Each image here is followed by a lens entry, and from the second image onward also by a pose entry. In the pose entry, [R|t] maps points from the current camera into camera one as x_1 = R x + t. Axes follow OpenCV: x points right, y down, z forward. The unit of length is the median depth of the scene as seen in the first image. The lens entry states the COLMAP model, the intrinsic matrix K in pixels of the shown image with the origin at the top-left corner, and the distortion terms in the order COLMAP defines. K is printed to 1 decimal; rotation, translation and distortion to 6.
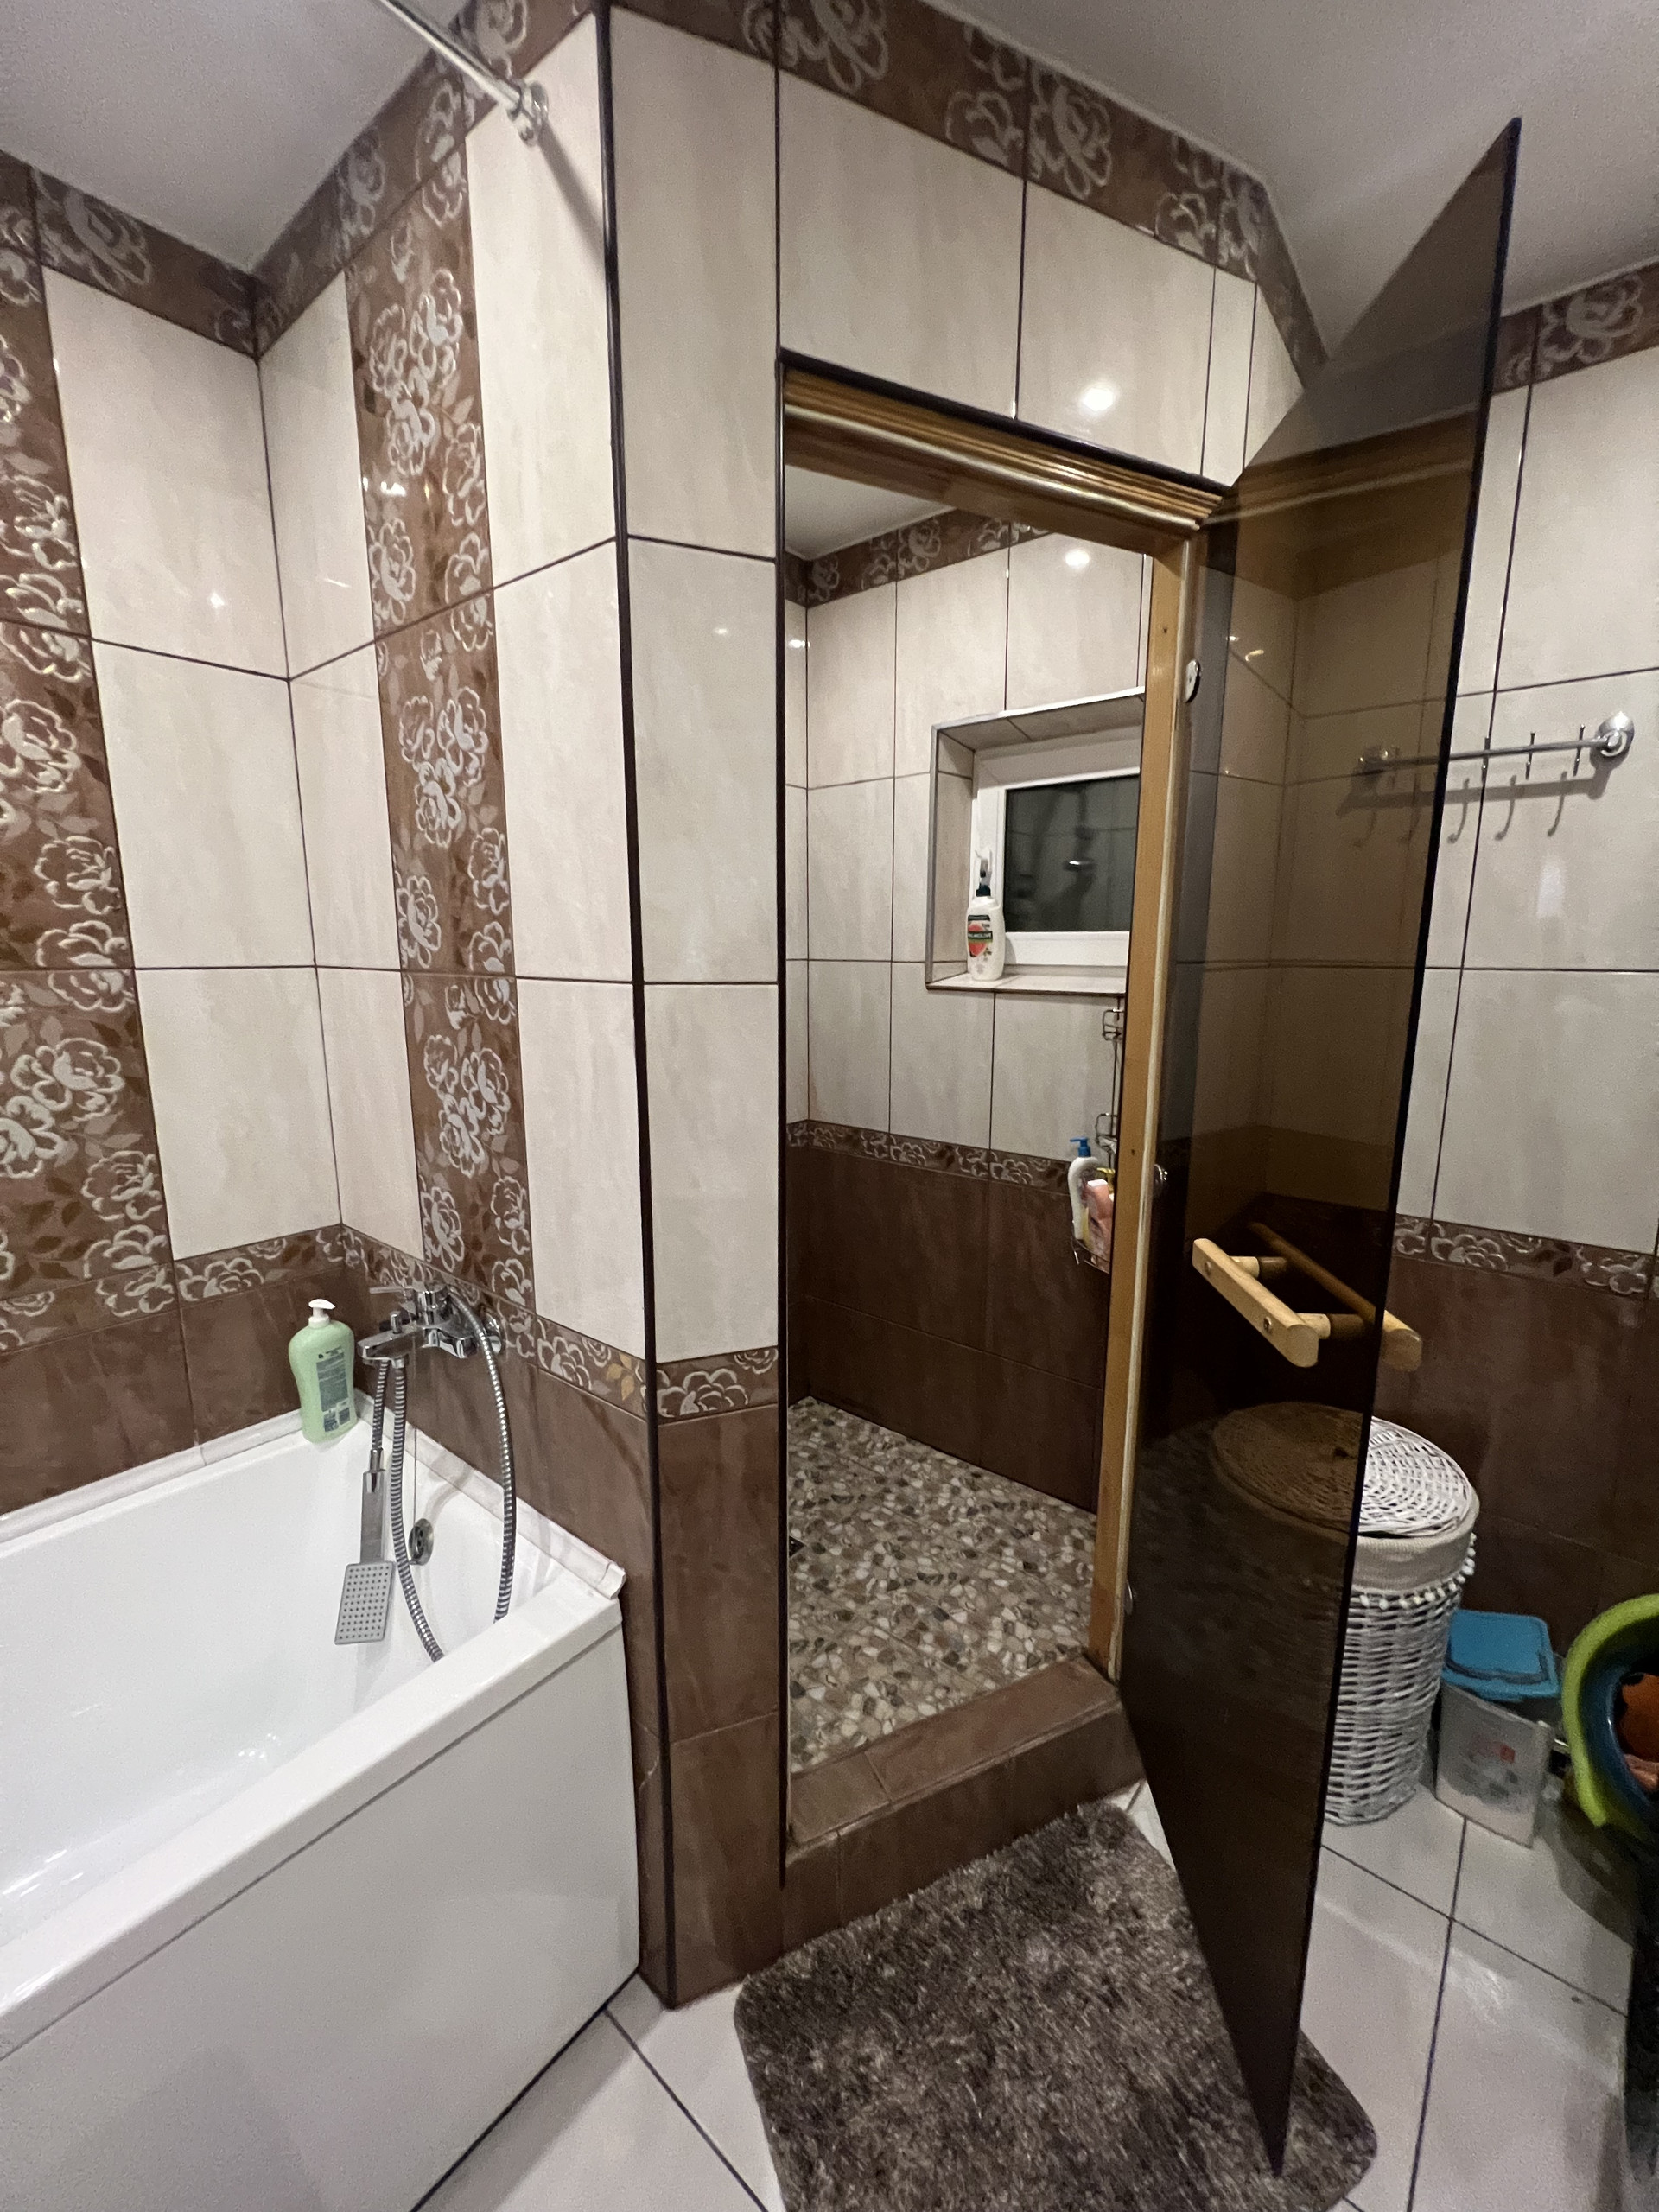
lens RADIAL K [[887.5, 0, 832.6], [0, 887.5, 1105.1], [0, 0, 1]] dist [-0.001318, 0.000049]
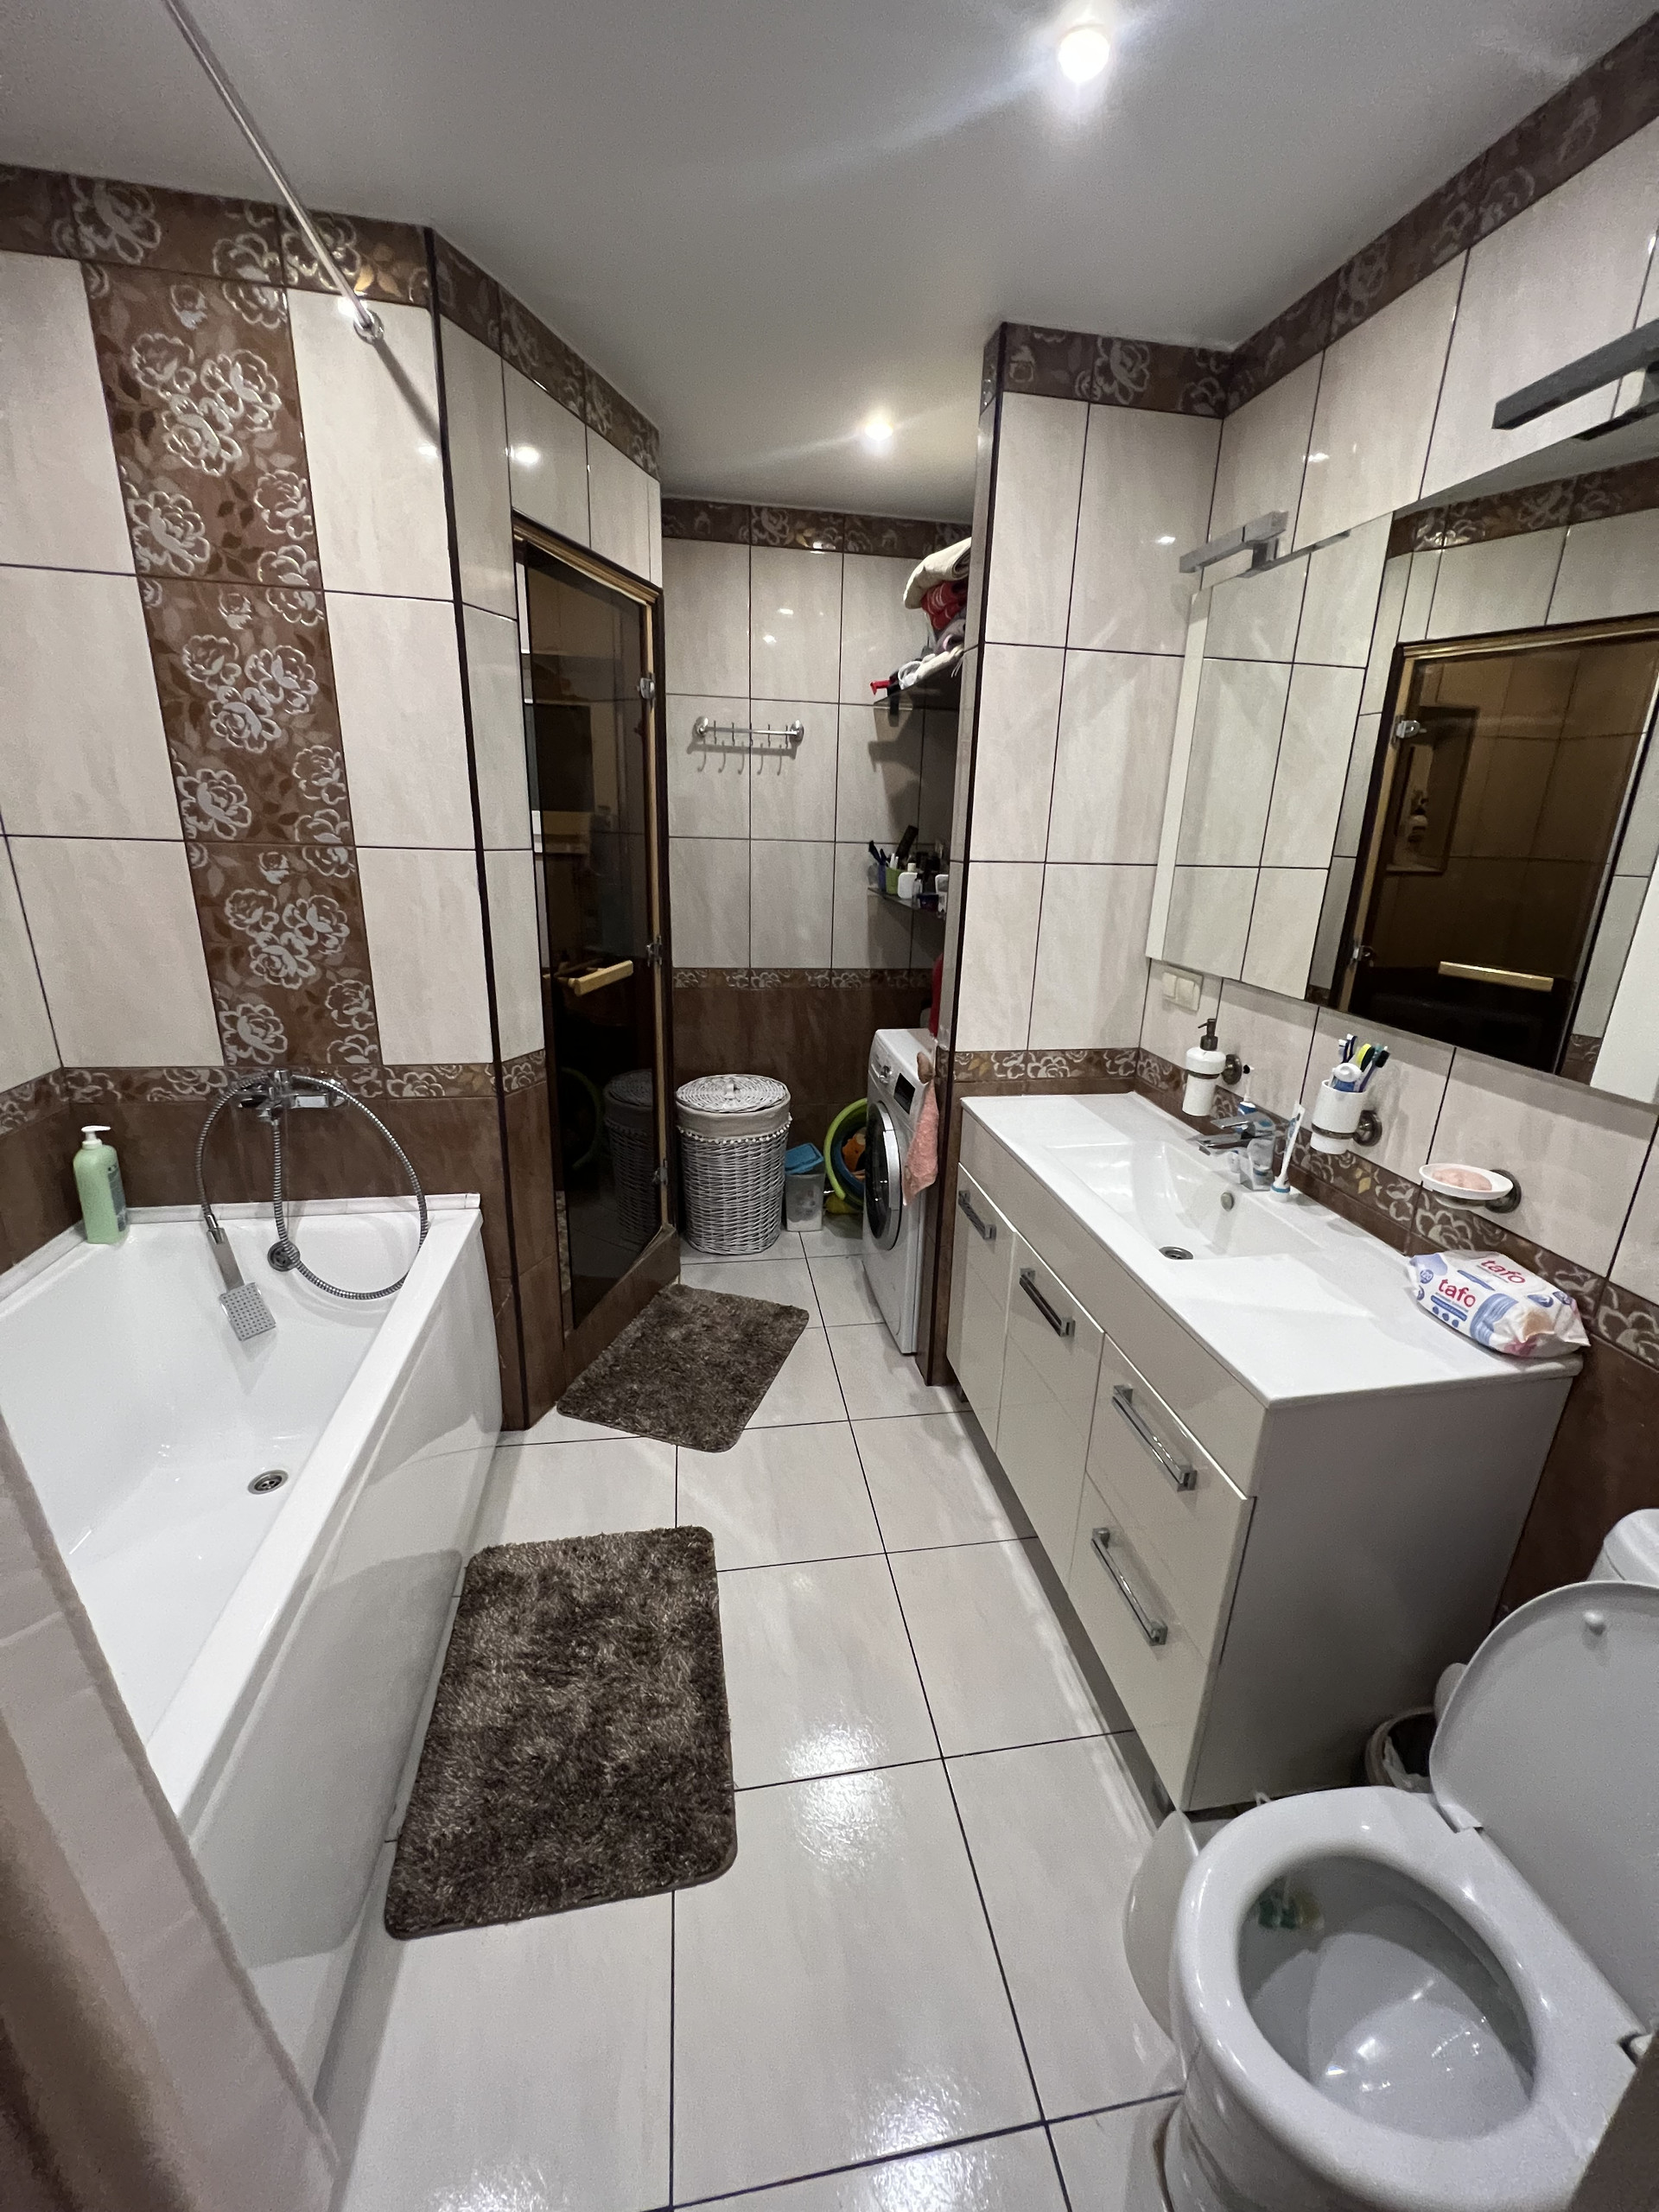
lens RADIAL K [[887.5, 0, 828.6], [0, 887.5, 1103.6], [0, 0, 1]] dist [-0.001318, 0.000049]
pose [[0.659575, -0.212339, 0.721022, -0.969216], [0.101285, 0.975626, 0.194665, 0.074668], [-0.744783, -0.055367, 0.665005, -0.653287]]
